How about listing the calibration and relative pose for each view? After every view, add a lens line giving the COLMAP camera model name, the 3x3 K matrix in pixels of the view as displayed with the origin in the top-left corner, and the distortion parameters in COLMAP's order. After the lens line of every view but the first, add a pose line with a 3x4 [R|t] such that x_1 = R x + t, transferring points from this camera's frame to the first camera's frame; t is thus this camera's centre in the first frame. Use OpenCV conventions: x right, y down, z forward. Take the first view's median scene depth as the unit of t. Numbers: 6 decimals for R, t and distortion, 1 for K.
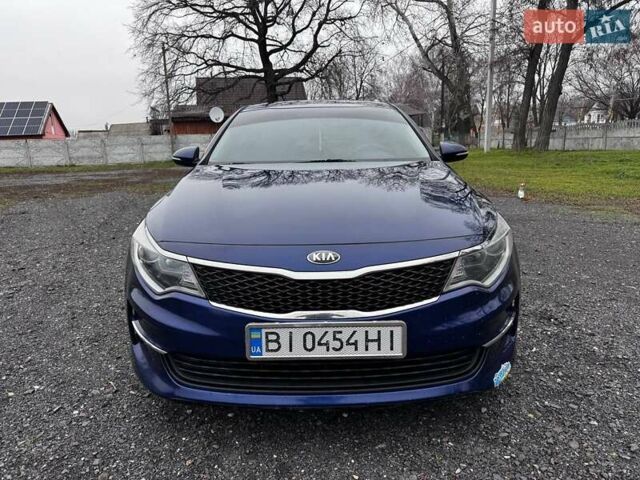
lens RADIAL K [[455.9, 0, 317.7], [0, 455.9, 233.8], [0, 0, 1]] dist [0.015524, -0.023846]
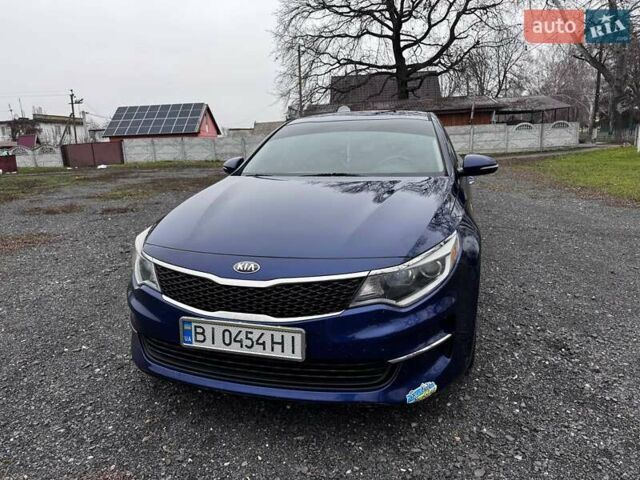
lens RADIAL K [[455.9, 0, 317.7], [0, 455.9, 233.8], [0, 0, 1]] dist [0.015524, -0.023846]
pose [[0.954646, 0.058634, -0.291914, 0.380635], [-0.055138, 0.998274, 0.020195, -0.049707], [0.292594, -0.003183, 0.956231, -0.048145]]
